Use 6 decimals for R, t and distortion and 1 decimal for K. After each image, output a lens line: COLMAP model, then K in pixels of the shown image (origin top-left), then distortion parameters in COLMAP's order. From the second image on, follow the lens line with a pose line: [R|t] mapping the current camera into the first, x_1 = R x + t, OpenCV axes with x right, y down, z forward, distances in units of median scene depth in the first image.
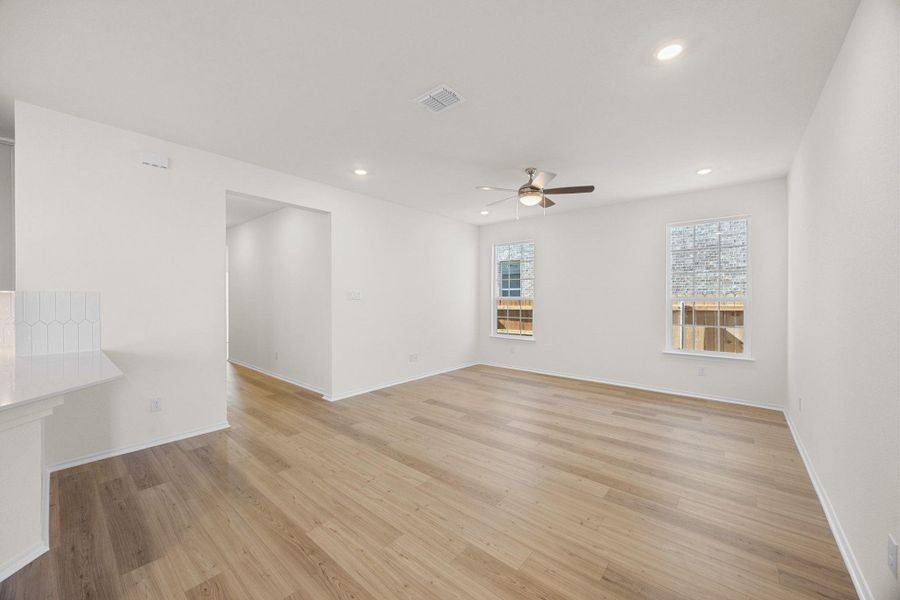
lens RADIAL K [[340.3, 0, 449.9], [0, 340.3, 298.9], [0, 0, 1]] dist [-0.007238, -0.000495]
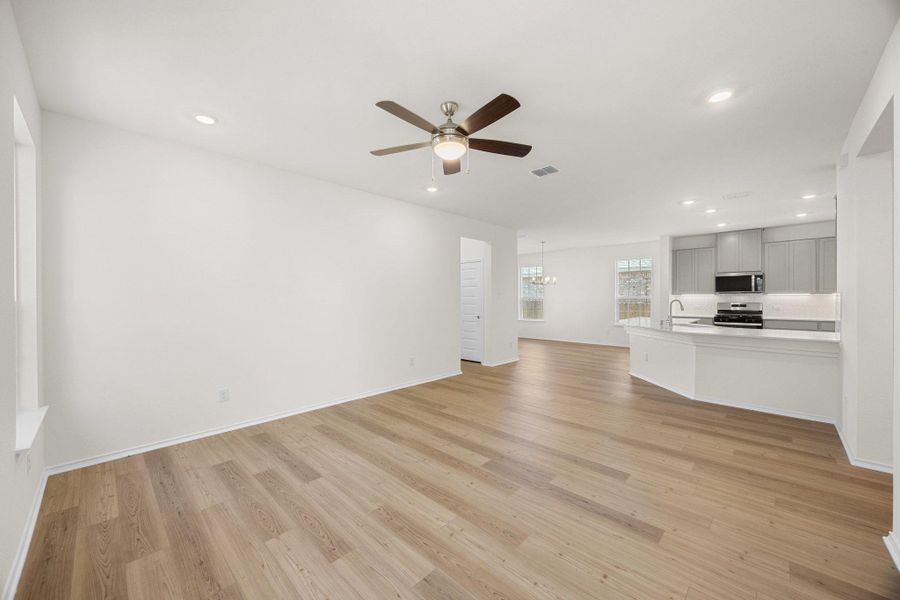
lens RADIAL K [[340.3, 0, 444.5], [0, 340.3, 298.9], [0, 0, 1]] dist [-0.007238, -0.000495]
pose [[-0.996776, -0.002311, 0.080207, 0.184084], [-0.001135, 0.999891, 0.014706, -0.011441], [-0.080232, 0.014567, -0.996670, 1.558943]]
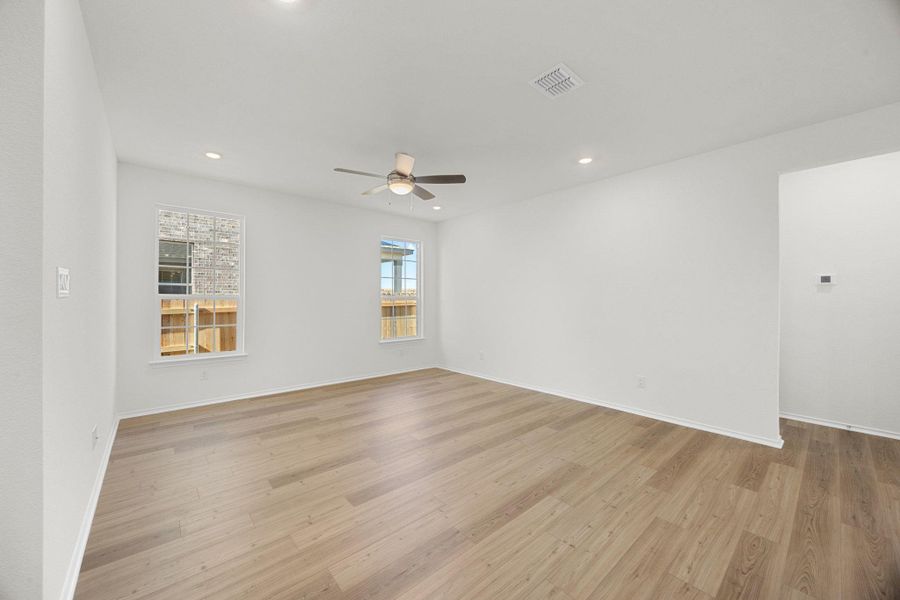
lens RADIAL K [[340.3, 0, 444.9], [0, 340.3, 295.3], [0, 0, 1]] dist [-0.007238, -0.000495]
pose [[0.161186, 0.009481, 0.986878, -0.599650], [0.010461, 0.999881, -0.011315, 0.007710], [-0.986869, 0.012147, 0.161068, 0.689673]]
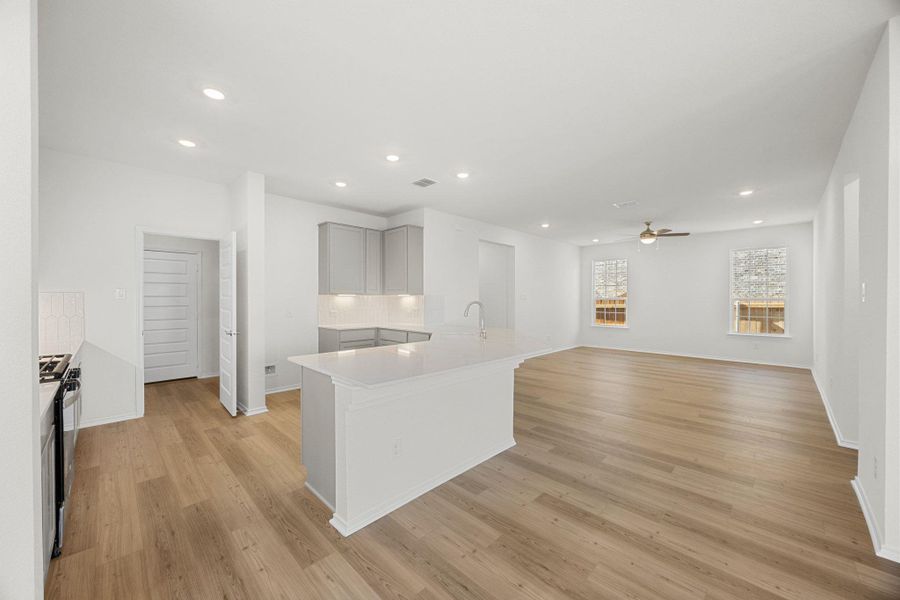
lens RADIAL K [[340.3, 0, 450.0], [0, 340.3, 297.7], [0, 0, 1]] dist [-0.007238, -0.000495]
pose [[0.997141, 0.000706, -0.075562, -0.610079], [-0.000662, 1.000000, 0.000598, -0.010386], [0.075563, -0.000546, 0.997141, -0.739210]]
